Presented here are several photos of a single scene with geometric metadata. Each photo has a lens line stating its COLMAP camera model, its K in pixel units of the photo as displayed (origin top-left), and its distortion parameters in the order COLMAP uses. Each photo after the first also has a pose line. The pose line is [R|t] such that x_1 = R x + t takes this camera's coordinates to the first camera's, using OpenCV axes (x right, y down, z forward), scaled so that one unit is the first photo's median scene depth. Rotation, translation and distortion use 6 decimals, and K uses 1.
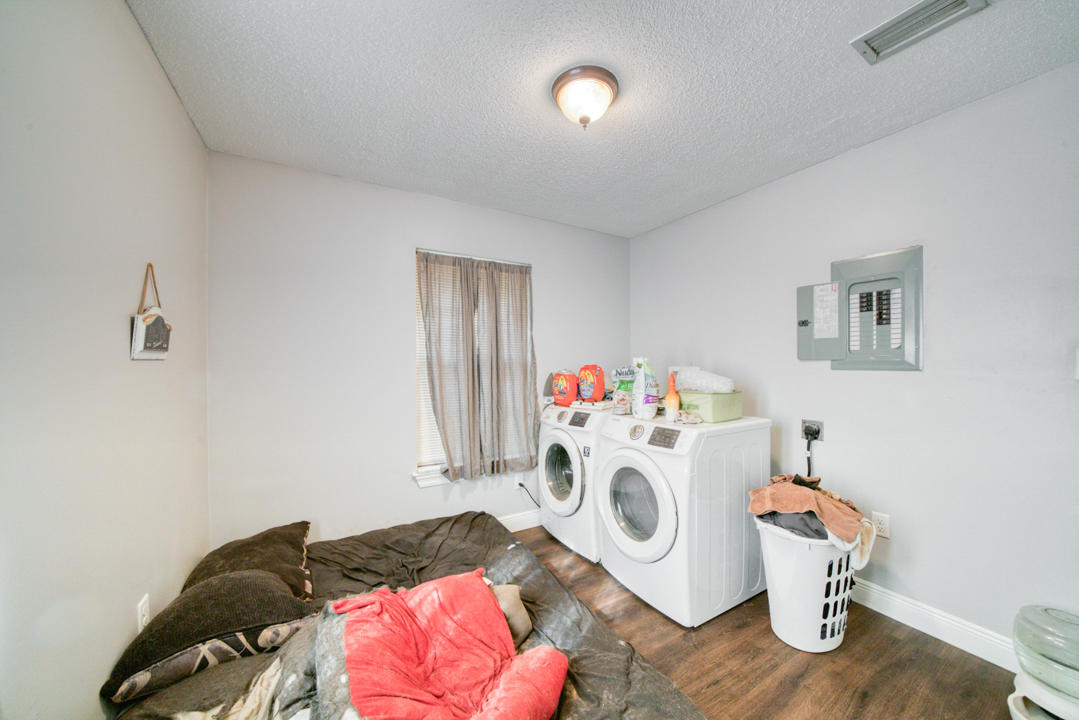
lens RADIAL K [[373.4, 0, 538.4], [0, 373.4, 365.2], [0, 0, 1]] dist [-0.024900, -0.000003]
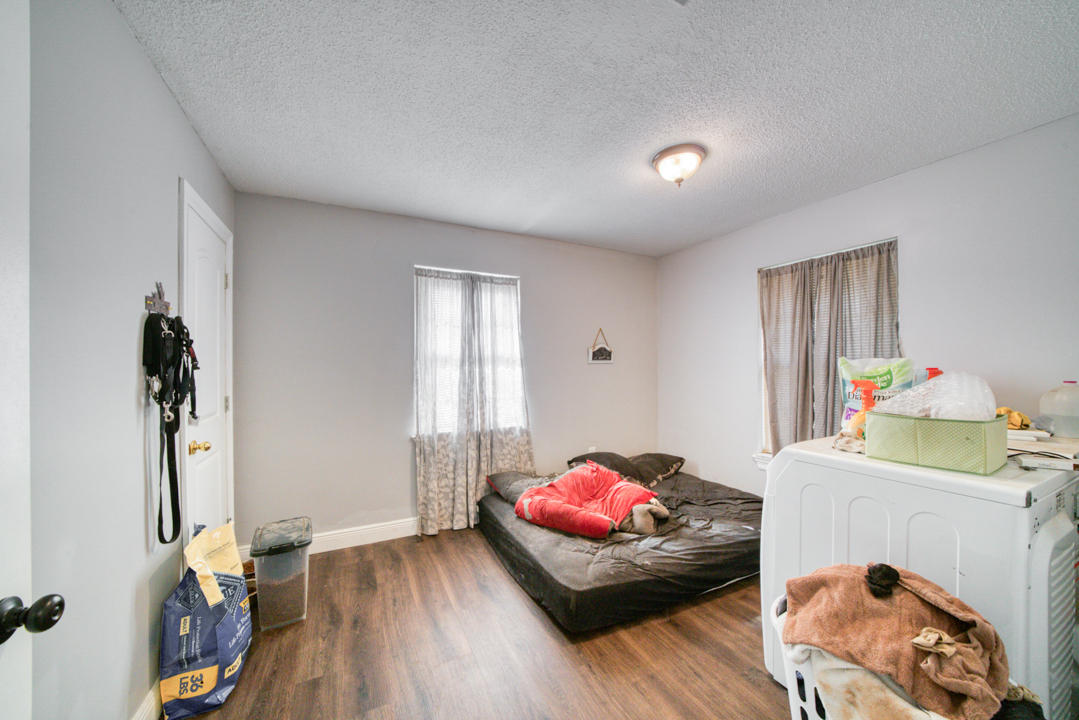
lens RADIAL K [[373.4, 0, 538.4], [0, 373.4, 365.2], [0, 0, 1]] dist [-0.024900, -0.000003]
pose [[-0.052661, 0.006696, -0.998590, 0.926992], [-0.005088, 0.999963, 0.006974, -0.008385], [0.998599, 0.005448, -0.052625, 0.361691]]
